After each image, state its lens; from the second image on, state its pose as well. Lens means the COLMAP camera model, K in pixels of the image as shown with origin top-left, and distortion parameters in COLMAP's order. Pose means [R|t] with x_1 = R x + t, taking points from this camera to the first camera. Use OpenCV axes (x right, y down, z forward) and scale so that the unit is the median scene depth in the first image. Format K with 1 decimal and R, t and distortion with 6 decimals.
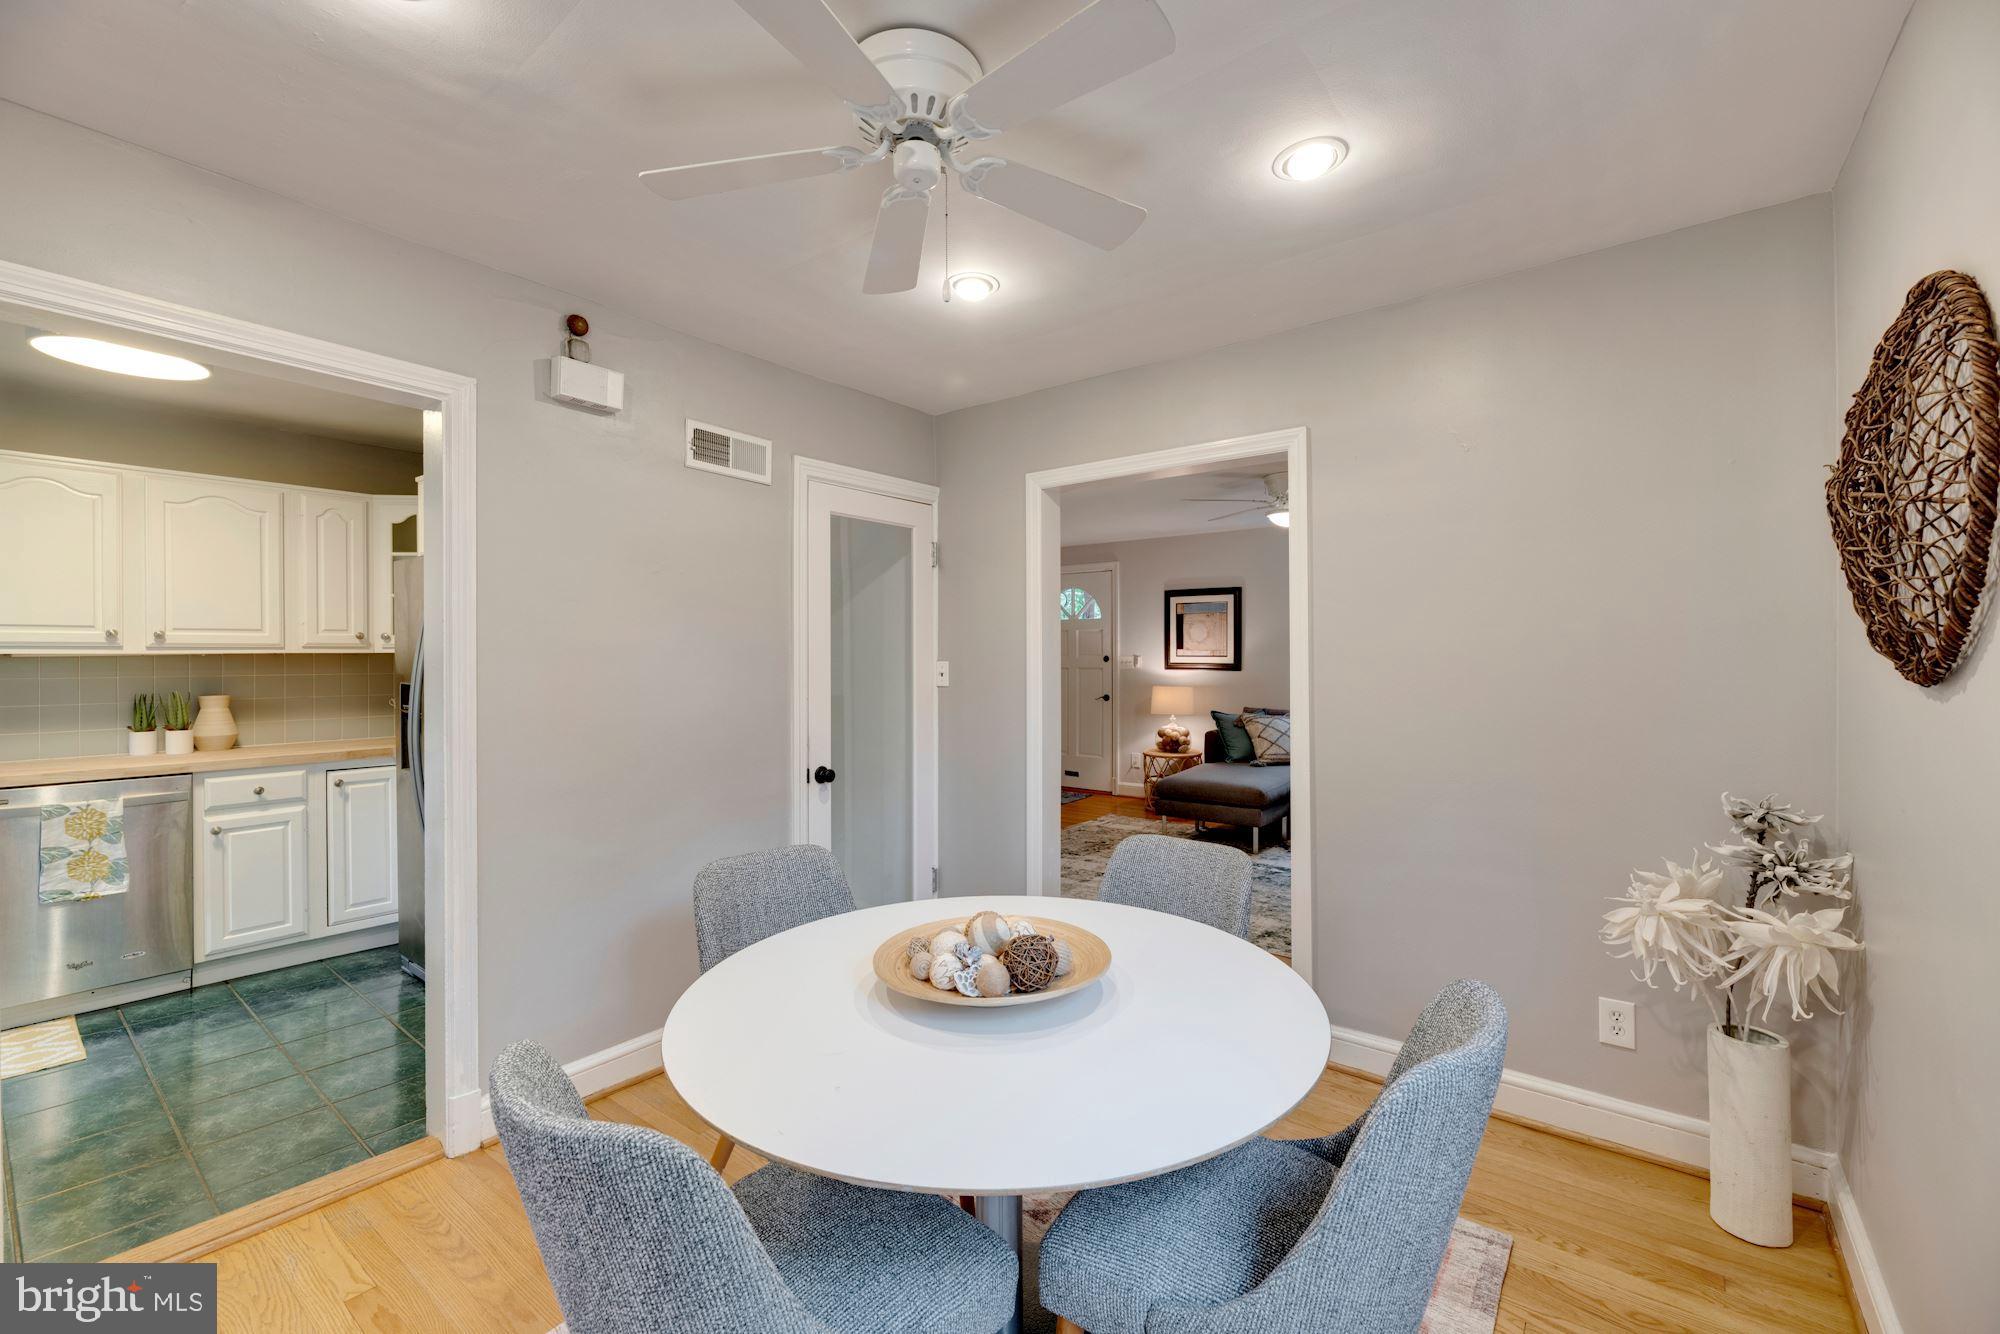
lens RADIAL K [[824.3, 0, 1001.9], [0, 824.3, 657.3], [0, 0, 1]] dist [-0.000760, 0.000034]
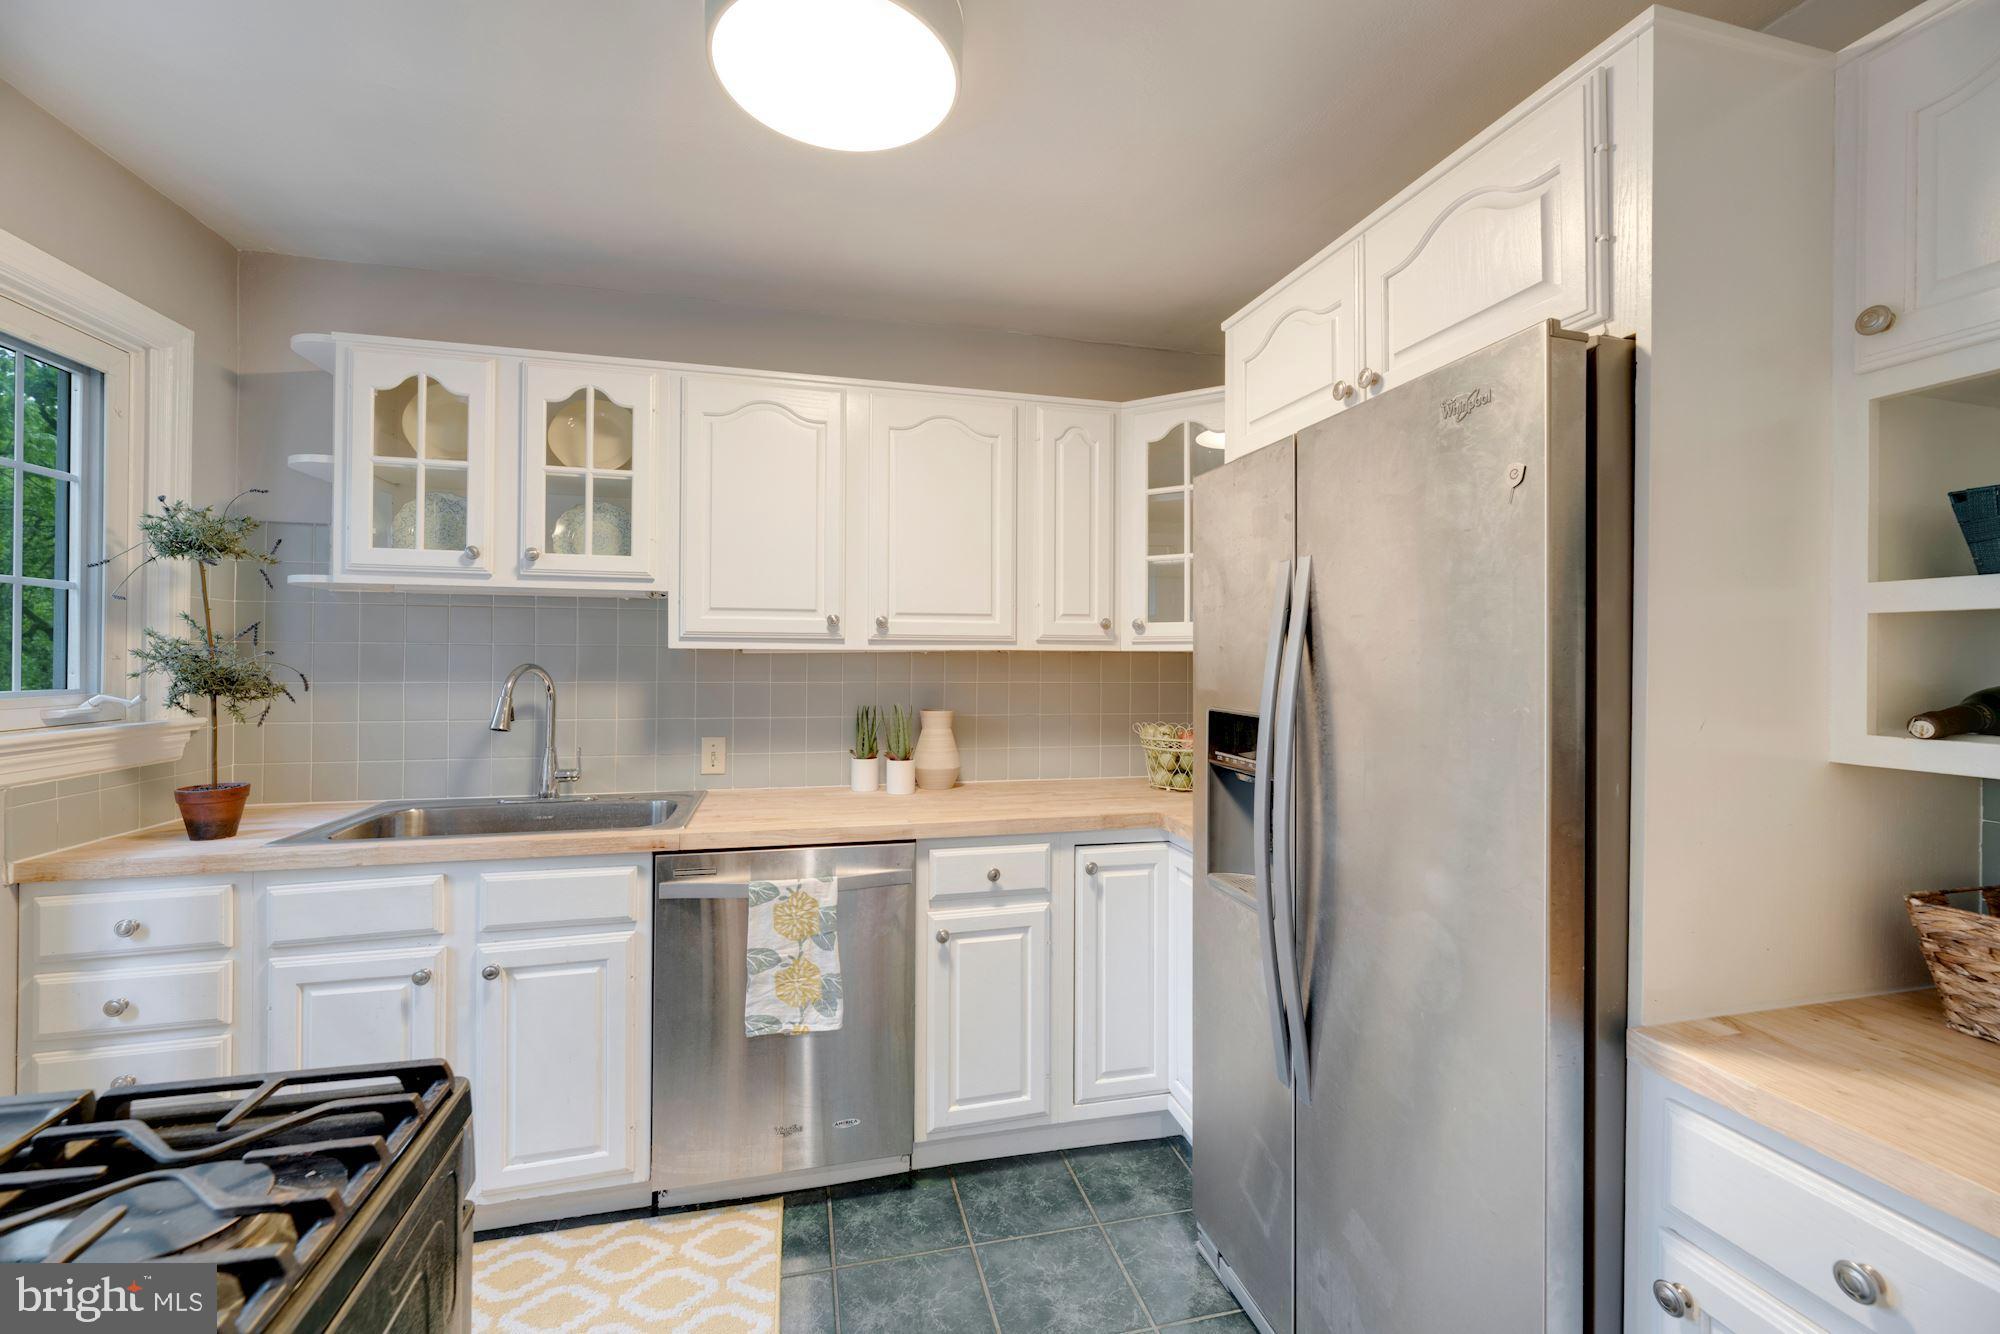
lens RADIAL K [[824.3, 0, 1001.9], [0, 824.3, 657.3], [0, 0, 1]] dist [-0.000760, 0.000034]
pose [[0.790857, 0.008505, -0.611942, -0.510734], [-0.010209, 0.999948, 0.000704, 0.000129], [0.611916, 0.005690, 0.790902, 0.505824]]
